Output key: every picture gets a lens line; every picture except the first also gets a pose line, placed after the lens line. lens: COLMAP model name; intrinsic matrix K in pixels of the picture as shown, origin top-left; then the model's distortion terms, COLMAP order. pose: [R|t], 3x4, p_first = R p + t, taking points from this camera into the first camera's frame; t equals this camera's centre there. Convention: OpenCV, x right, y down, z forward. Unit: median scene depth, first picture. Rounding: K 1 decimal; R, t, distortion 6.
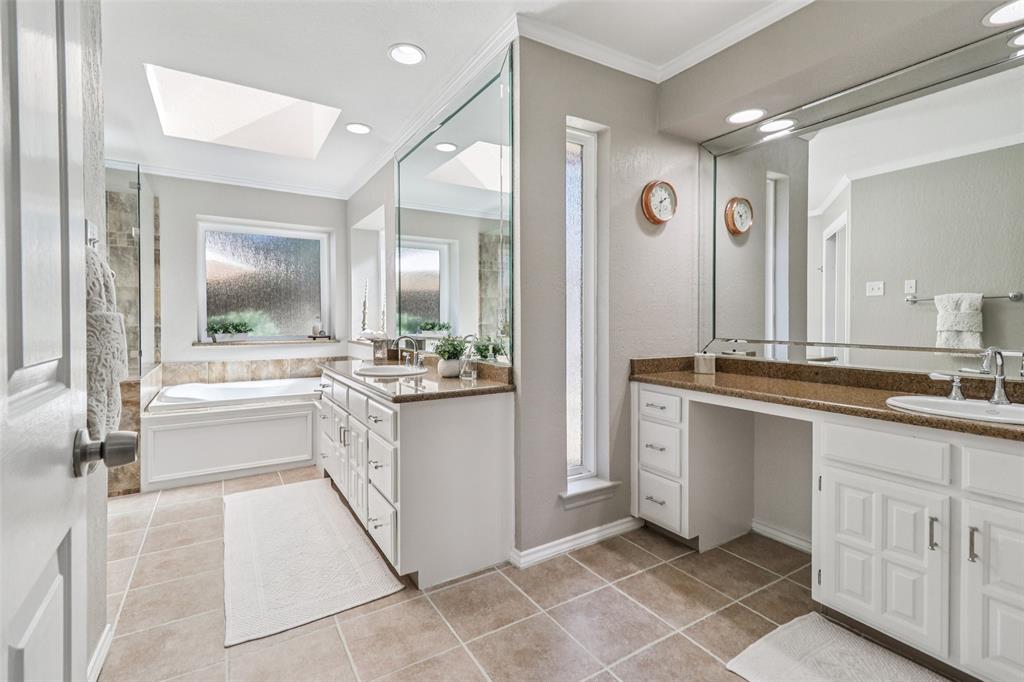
lens RADIAL K [[476.2, 0, 520.0], [0, 476.2, 328.2], [0, 0, 1]] dist [0.004835, -0.004494]
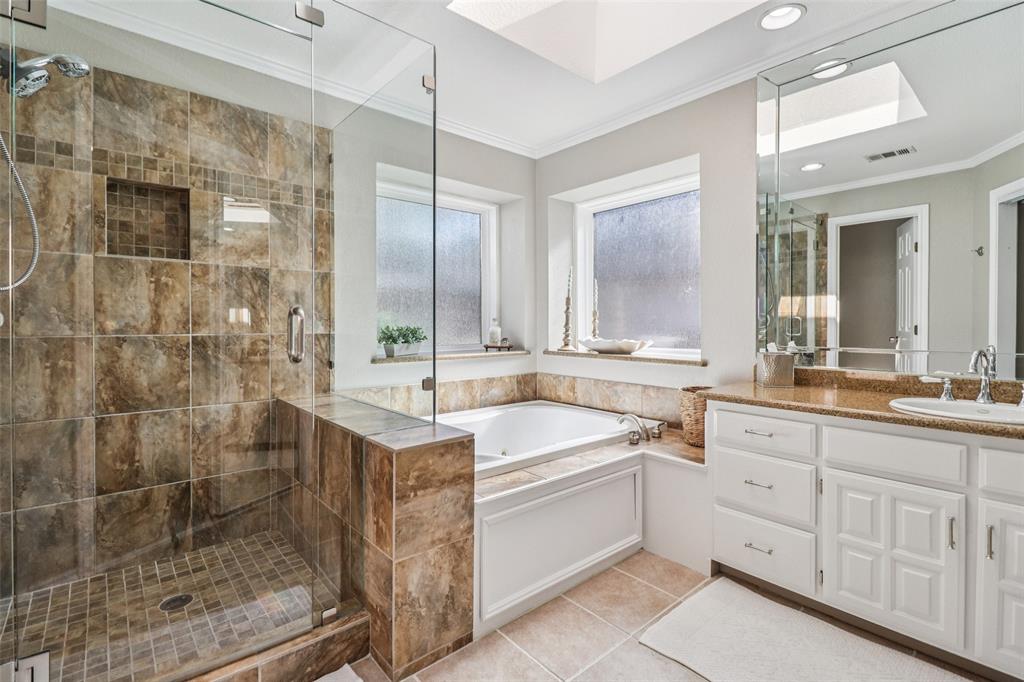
lens RADIAL K [[476.2, 0, 517.1], [0, 476.2, 334.4], [0, 0, 1]] dist [0.004835, -0.004494]
pose [[0.990576, -0.001719, 0.136953, -0.295187], [0.001220, 0.999992, 0.003727, -0.002441], [-0.136958, -0.003524, 0.990571, 0.163806]]
